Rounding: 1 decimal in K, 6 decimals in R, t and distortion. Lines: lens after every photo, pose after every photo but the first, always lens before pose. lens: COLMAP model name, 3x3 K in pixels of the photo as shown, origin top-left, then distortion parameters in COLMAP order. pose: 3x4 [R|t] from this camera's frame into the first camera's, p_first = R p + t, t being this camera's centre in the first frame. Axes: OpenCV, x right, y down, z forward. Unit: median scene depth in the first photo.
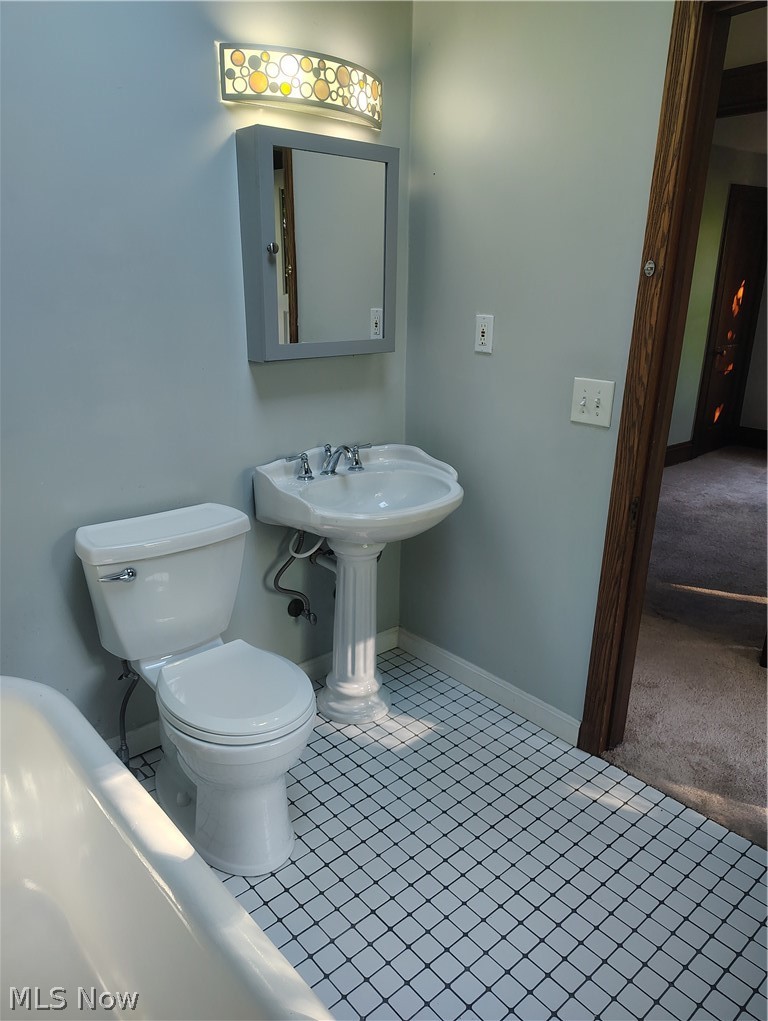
lens RADIAL K [[707.3, 0, 381.9], [0, 707.3, 512.0], [0, 0, 1]] dist [0.005039, -0.000814]
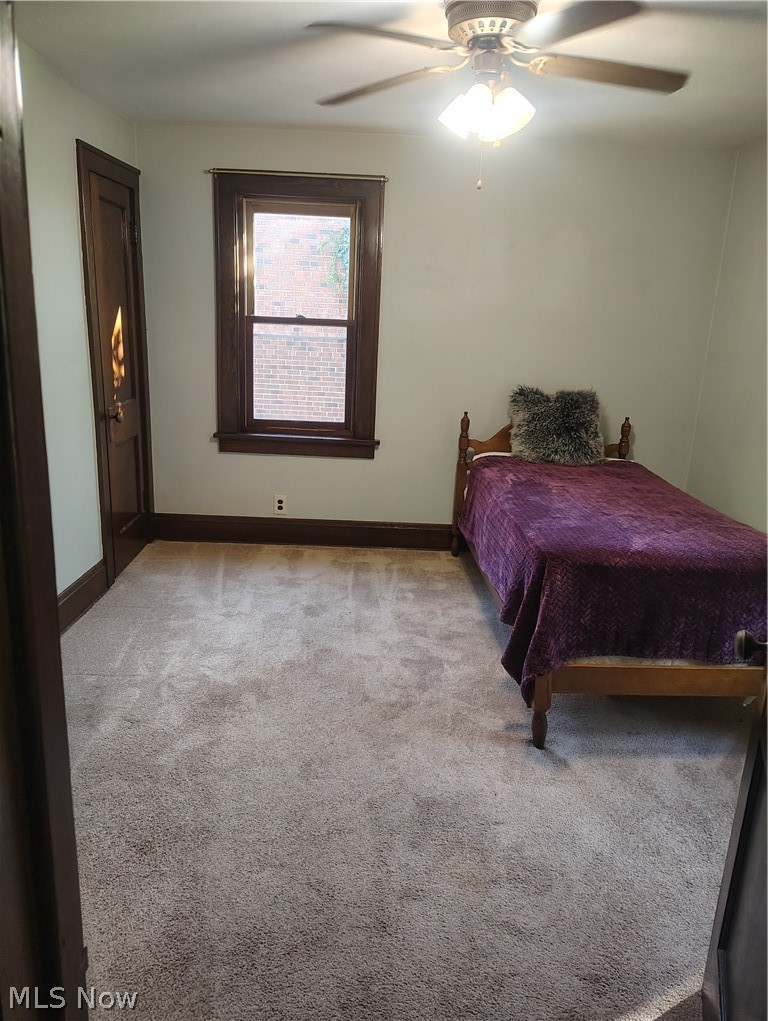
lens RADIAL K [[707.3, 0, 384.1], [0, 707.3, 512.3], [0, 0, 1]] dist [0.005039, -0.000814]
pose [[0.643503, -0.179426, 0.744117, 0.170016], [0.211341, 0.975997, 0.052573, -0.142964], [-0.735689, 0.123431, 0.665978, 0.477554]]
